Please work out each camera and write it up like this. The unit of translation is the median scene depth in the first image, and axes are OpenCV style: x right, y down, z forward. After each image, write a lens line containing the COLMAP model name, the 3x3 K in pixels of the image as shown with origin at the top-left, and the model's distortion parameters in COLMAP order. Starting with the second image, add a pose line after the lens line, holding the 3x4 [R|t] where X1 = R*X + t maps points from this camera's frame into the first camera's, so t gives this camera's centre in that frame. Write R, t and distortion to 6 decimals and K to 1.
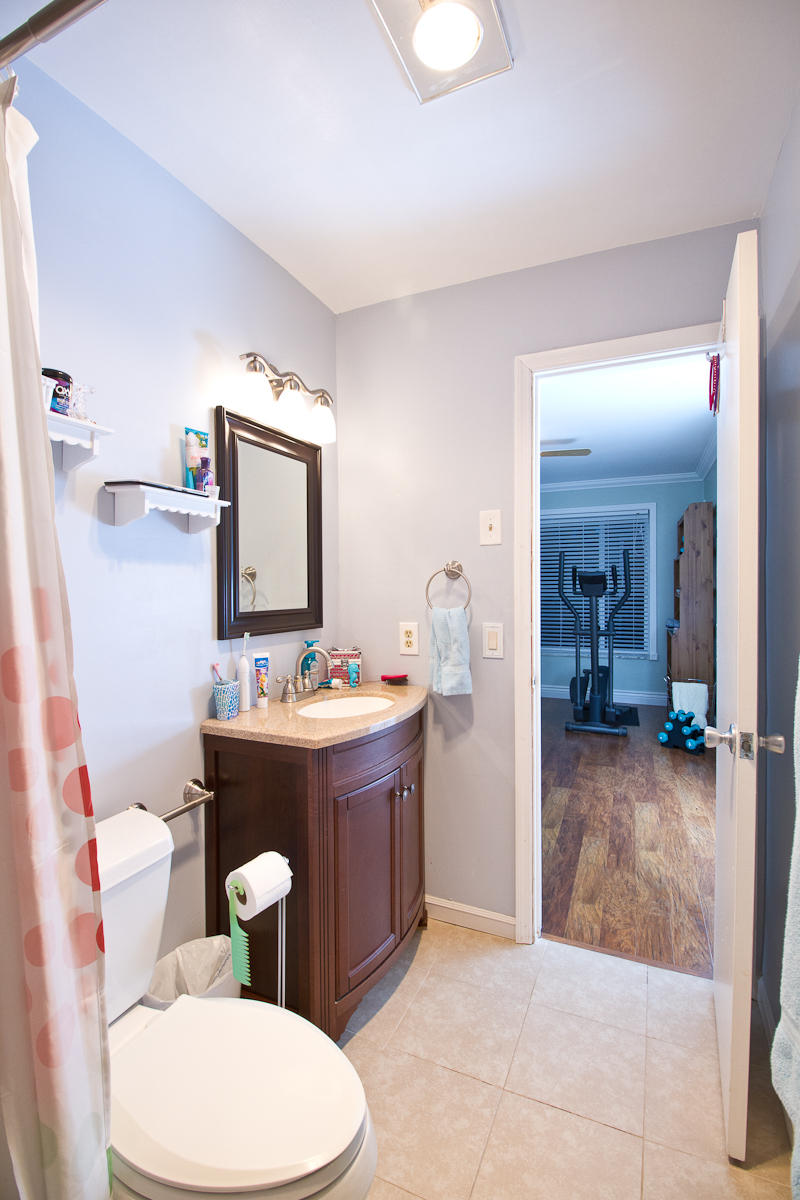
lens RADIAL K [[549.6, 0, 400.1], [0, 549.6, 590.3], [0, 0, 1]] dist [-0.000377, -0.015073]
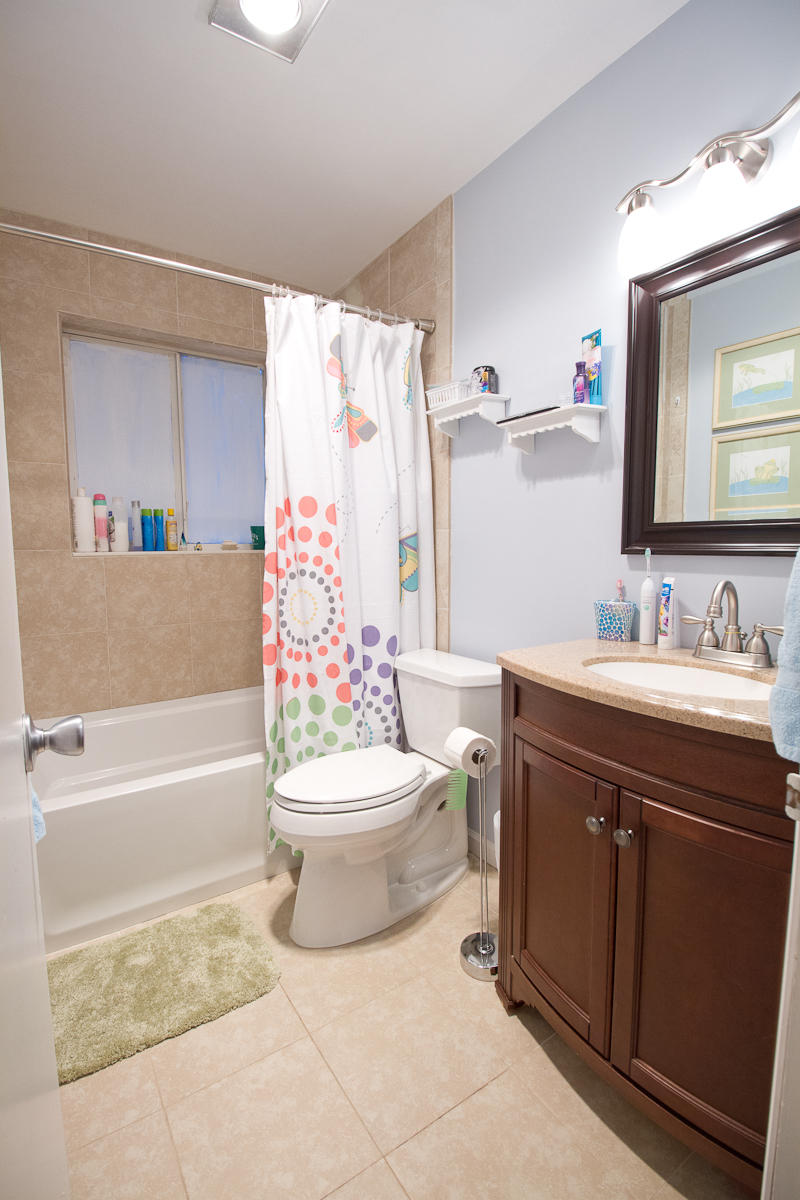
lens RADIAL K [[549.6, 0, 400.1], [0, 549.6, 590.3], [0, 0, 1]] dist [-0.000377, -0.015073]
pose [[-0.528607, 0.079639, -0.845122, 0.623250], [-0.001051, 0.995527, 0.094470, 0.064072], [0.848866, 0.050825, -0.526159, 1.153257]]
